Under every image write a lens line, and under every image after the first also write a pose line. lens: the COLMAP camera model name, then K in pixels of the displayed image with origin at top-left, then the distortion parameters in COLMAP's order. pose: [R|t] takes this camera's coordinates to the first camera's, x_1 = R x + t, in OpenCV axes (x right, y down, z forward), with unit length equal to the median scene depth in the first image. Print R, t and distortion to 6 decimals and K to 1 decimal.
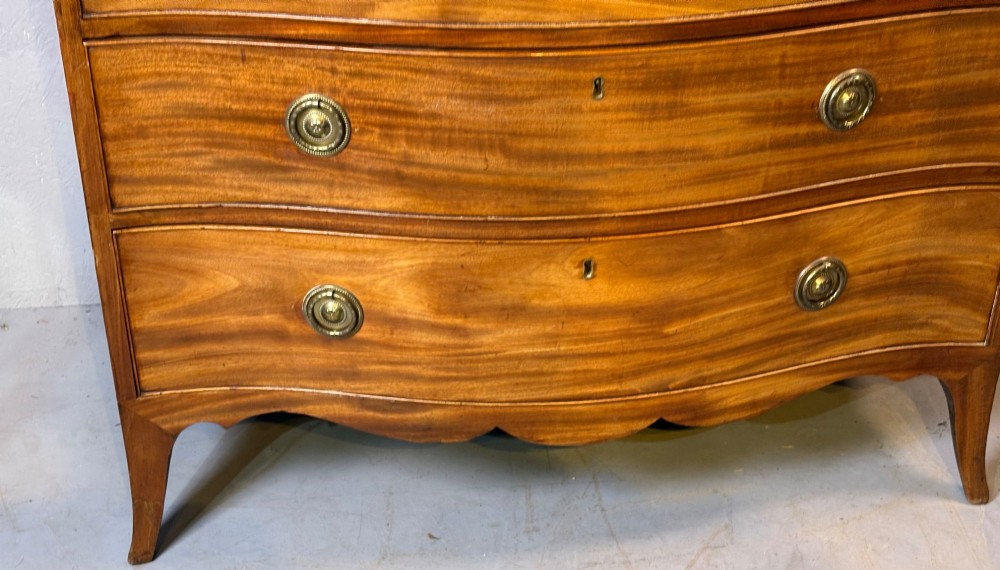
lens RADIAL K [[1481.4, 0, 495.1], [0, 1481.4, 375.1], [0, 0, 1]] dist [0.247038, -0.977853]
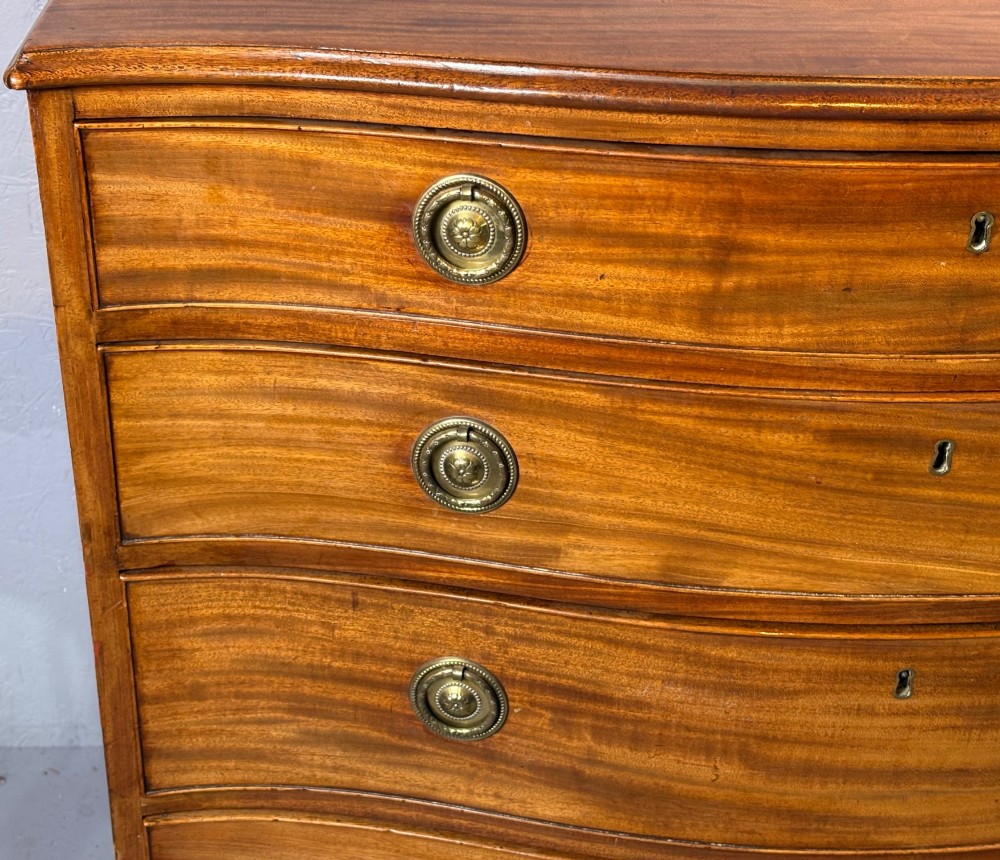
lens RADIAL K [[1703.6, 0, 429.7], [0, 1703.6, 431.0], [0, 0, 1]] dist [0.270012, -1.077312]
pose [[0.994262, 0.048691, -0.095254, -0.063413], [-0.054635, 0.996652, -0.060821, -0.232252], [0.091973, 0.065676, 0.993593, 0.234630]]
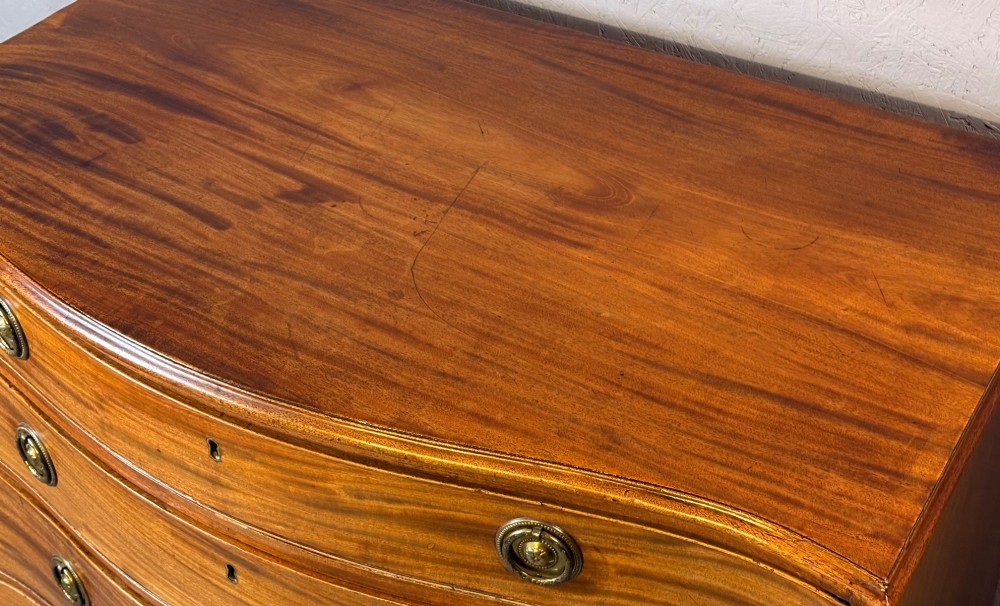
lens RADIAL K [[1490.1, 0, 498.1], [0, 1490.1, 244.8], [0, 0, 1]] dist [0.261878, -1.087714]
pose [[0.787321, 0.343984, -0.511665, 0.540958], [-0.314639, 0.937860, 0.146359, -0.606717], [0.530216, 0.045758, 0.846627, 0.268091]]
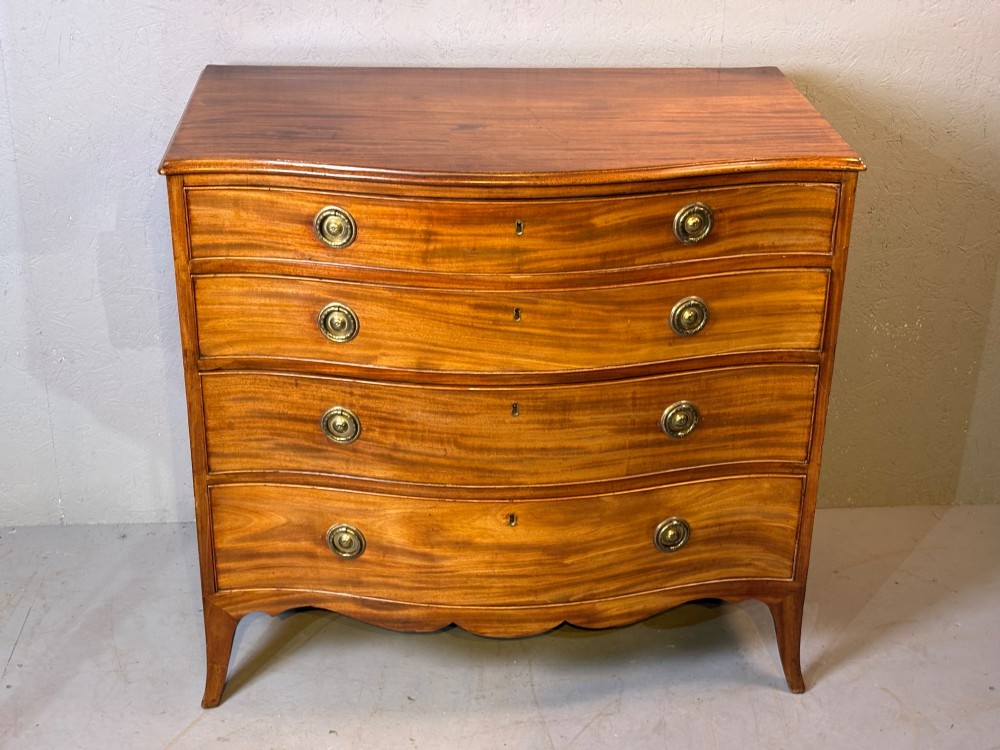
lens RADIAL K [[1482.7, 0, 499.3], [0, 1482.7, 382.2], [0, 0, 1]] dist [0.292705, -1.255014]
pose [[0.998154, 0.034132, -0.050242, 0.125137], [-0.040079, 0.991651, -0.122560, -0.024330], [0.045640, 0.124348, 0.991188, -0.556069]]
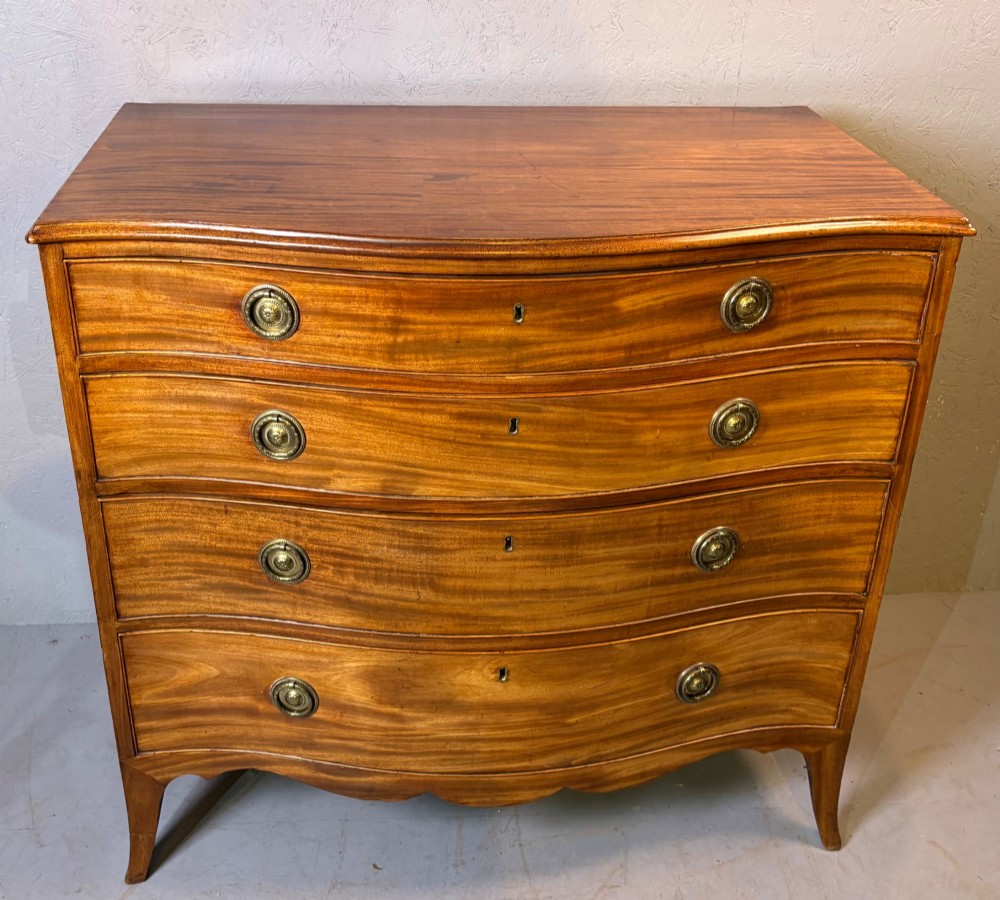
lens RADIAL K [[1179.7, 0, 468.2], [0, 1179.7, 436.3], [0, 0, 1]] dist [0.195443, -0.627748]
pose [[0.999005, 0.032033, -0.031032, 0.060015], [-0.034466, 0.996092, -0.081319, -0.191084], [0.028306, 0.082307, 0.996205, 0.011767]]
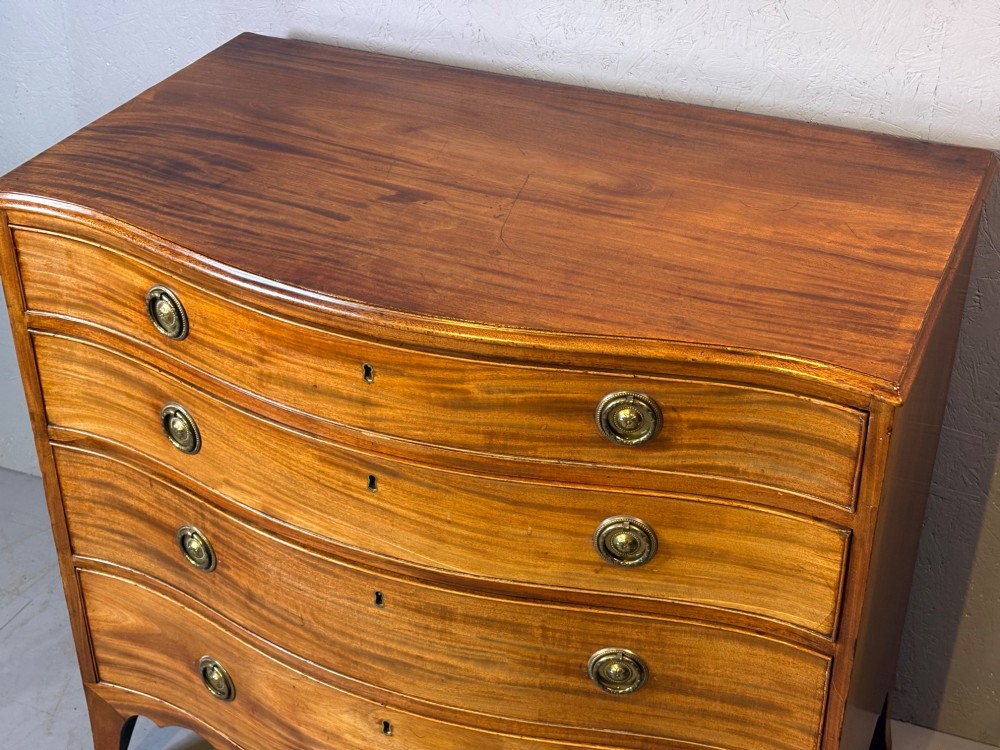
lens RADIAL K [[1482.7, 0, 499.3], [0, 1482.7, 382.2], [0, 0, 1]] dist [0.292705, -1.255014]
pose [[0.861856, 0.266534, -0.431468, 0.574688], [-0.268880, 0.961494, 0.056864, -0.423668], [0.430010, 0.067004, 0.900334, -0.009385]]
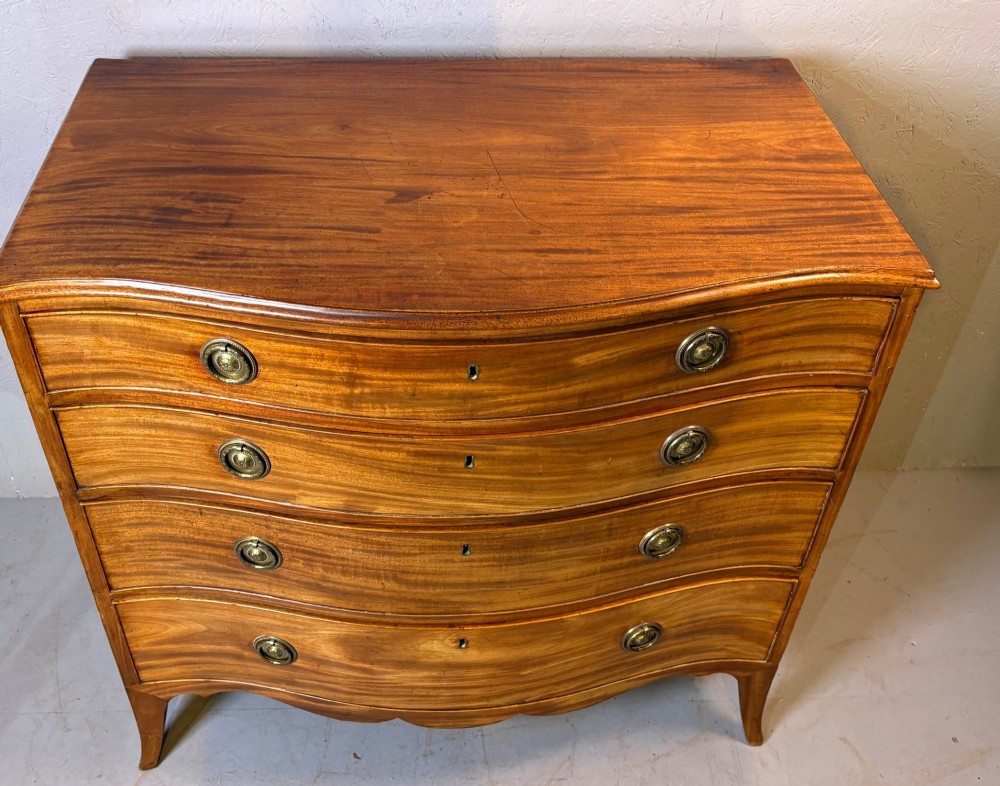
lens RADIAL K [[1031.7, 0, 459.5], [0, 1031.7, 393.7], [0, 0, 1]] dist [0.161926, -0.521591]
pose [[0.997661, 0.055007, -0.040591, 0.088378], [-0.048227, 0.987143, 0.152387, -0.446628], [0.048452, -0.150073, 0.987487, 0.110566]]
